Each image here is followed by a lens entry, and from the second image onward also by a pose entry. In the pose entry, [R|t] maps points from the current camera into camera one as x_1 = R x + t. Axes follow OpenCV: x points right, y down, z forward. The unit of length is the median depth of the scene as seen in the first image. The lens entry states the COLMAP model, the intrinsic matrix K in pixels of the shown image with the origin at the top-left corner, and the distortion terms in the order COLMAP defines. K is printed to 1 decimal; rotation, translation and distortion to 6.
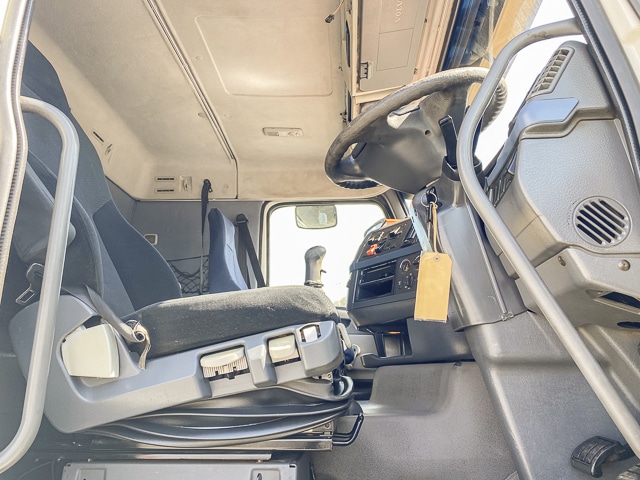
lens RADIAL K [[486.5, 0, 319.9], [0, 486.5, 236.2], [0, 0, 1]] dist [0.075848, -0.093661]
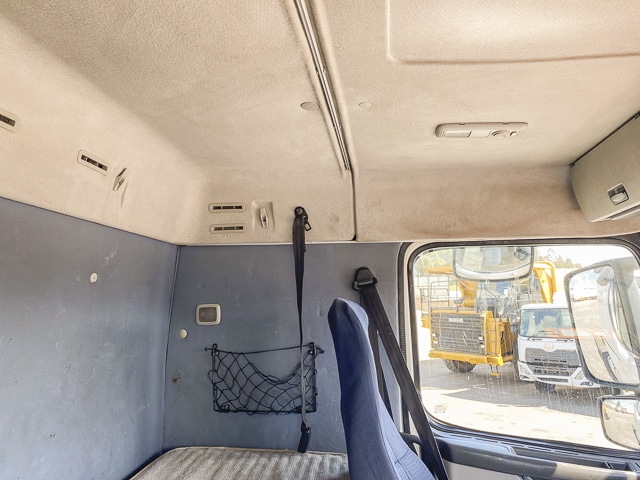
lens RADIAL K [[486.5, 0, 319.9], [0, 486.5, 236.2], [0, 0, 1]] dist [0.075848, -0.093661]
pose [[0.996409, -0.023025, -0.081477, -0.165216], [0.034374, 0.989447, 0.140755, -0.160994], [0.077377, -0.143051, 0.986686, 0.453585]]
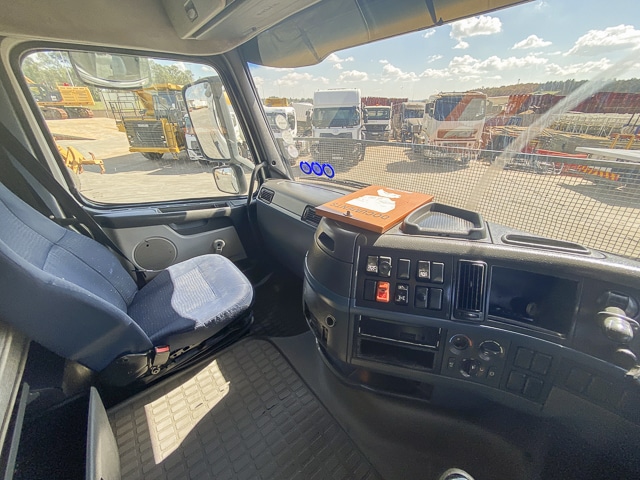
lens RADIAL K [[259.0, 0, 320.0], [0, 259.0, 240.0], [0, 0, 1]] dist [-0.002205, -0.000419]
pose [[0.744227, -0.303815, 0.594830, -0.076280], [-0.175578, 0.770255, 0.613091, -0.131147], [-0.644437, -0.560717, 0.519901, 0.528155]]
